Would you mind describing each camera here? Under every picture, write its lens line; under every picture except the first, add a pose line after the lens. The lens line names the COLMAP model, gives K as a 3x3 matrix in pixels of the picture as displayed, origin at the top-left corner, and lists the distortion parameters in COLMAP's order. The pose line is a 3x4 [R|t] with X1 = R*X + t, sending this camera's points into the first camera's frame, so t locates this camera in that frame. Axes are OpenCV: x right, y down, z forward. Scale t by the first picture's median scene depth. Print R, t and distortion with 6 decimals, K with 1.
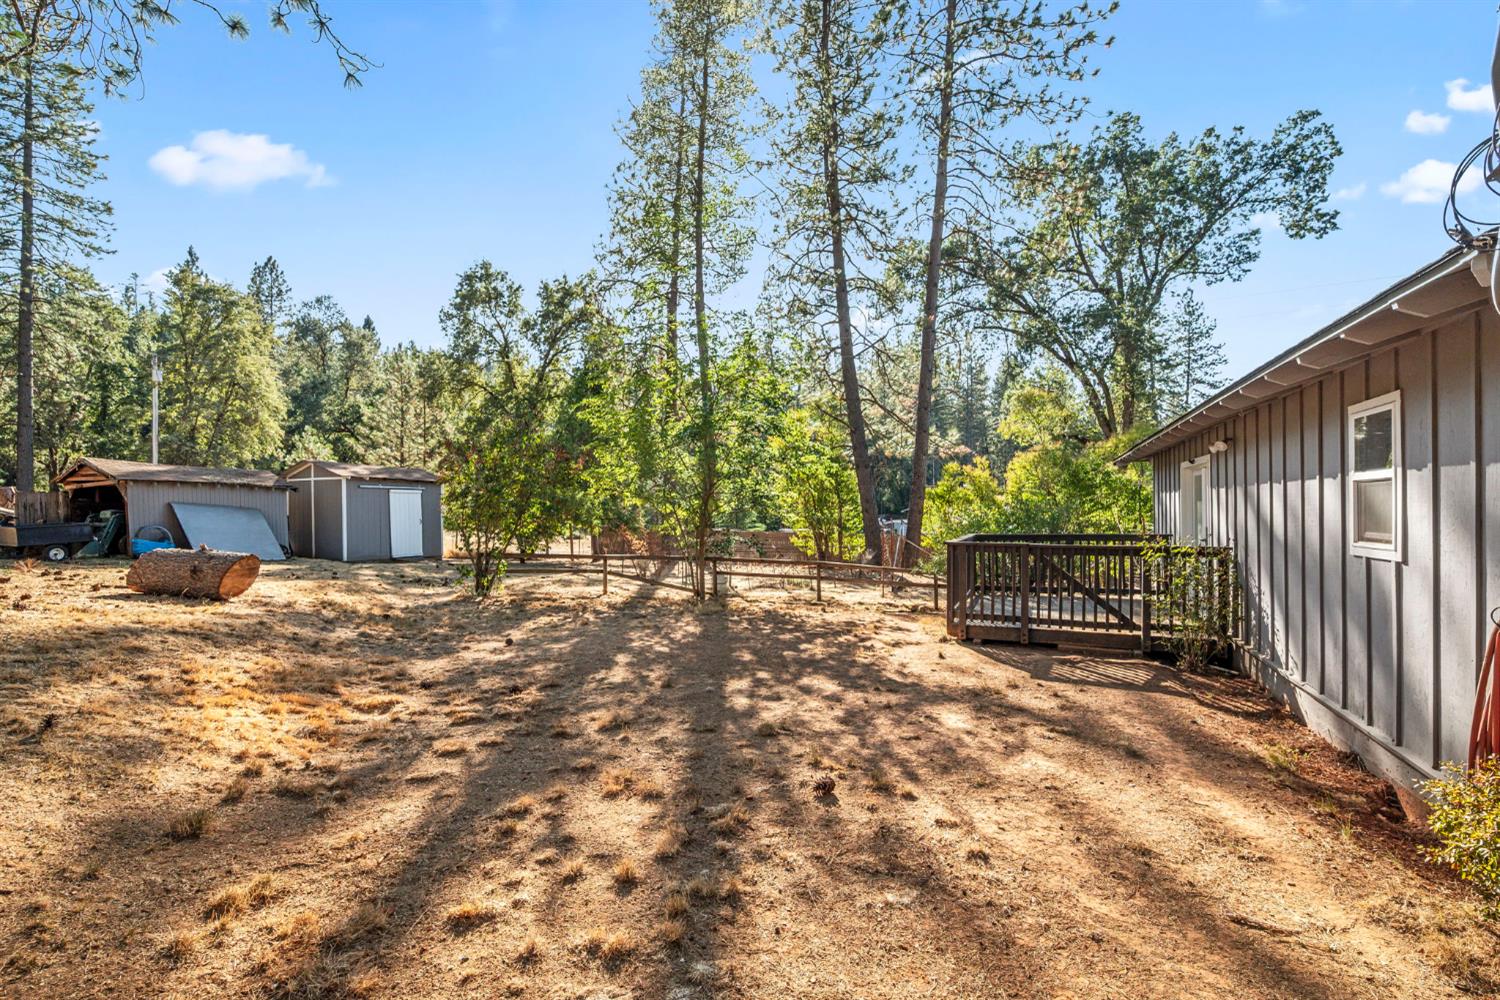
lens RADIAL K [[646.1, 0, 750.6], [0, 646.1, 515.0], [0, 0, 1]] dist [-0.000233, -0.000101]
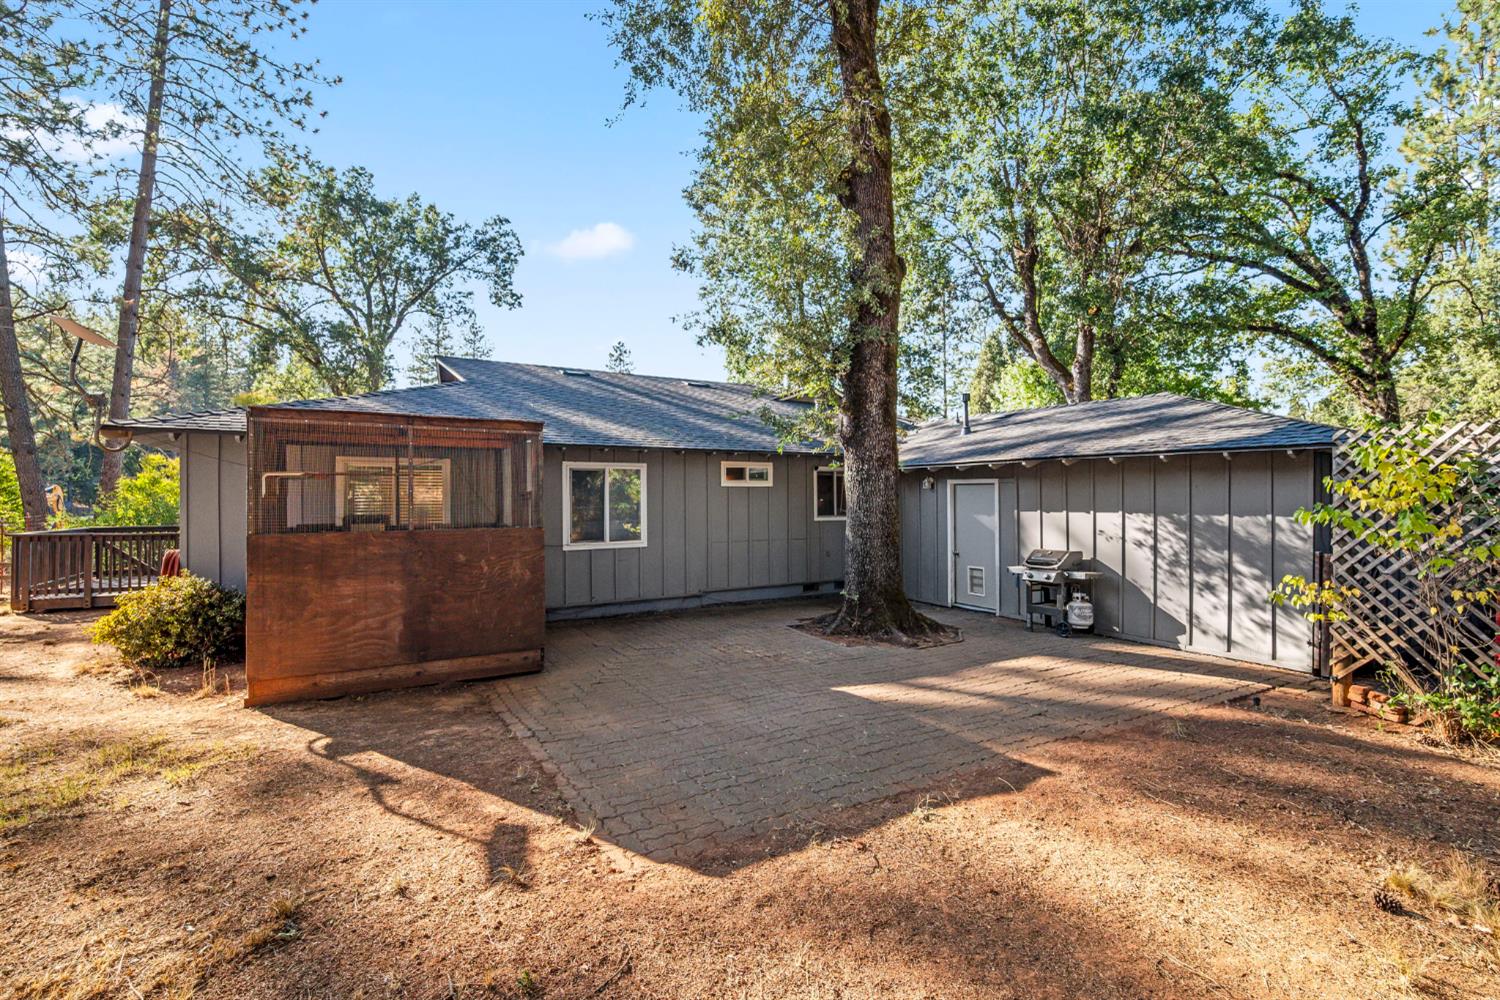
lens RADIAL K [[665.2, 0, 749.7], [0, 665.2, 494.3], [0, 0, 1]] dist [-0.001281, -0.000576]
pose [[0.597542, 0.013515, 0.801724, 0.039068], [-0.001500, 0.999875, -0.015737, -0.005980], [-0.801836, 0.008200, 0.597487, -0.278814]]
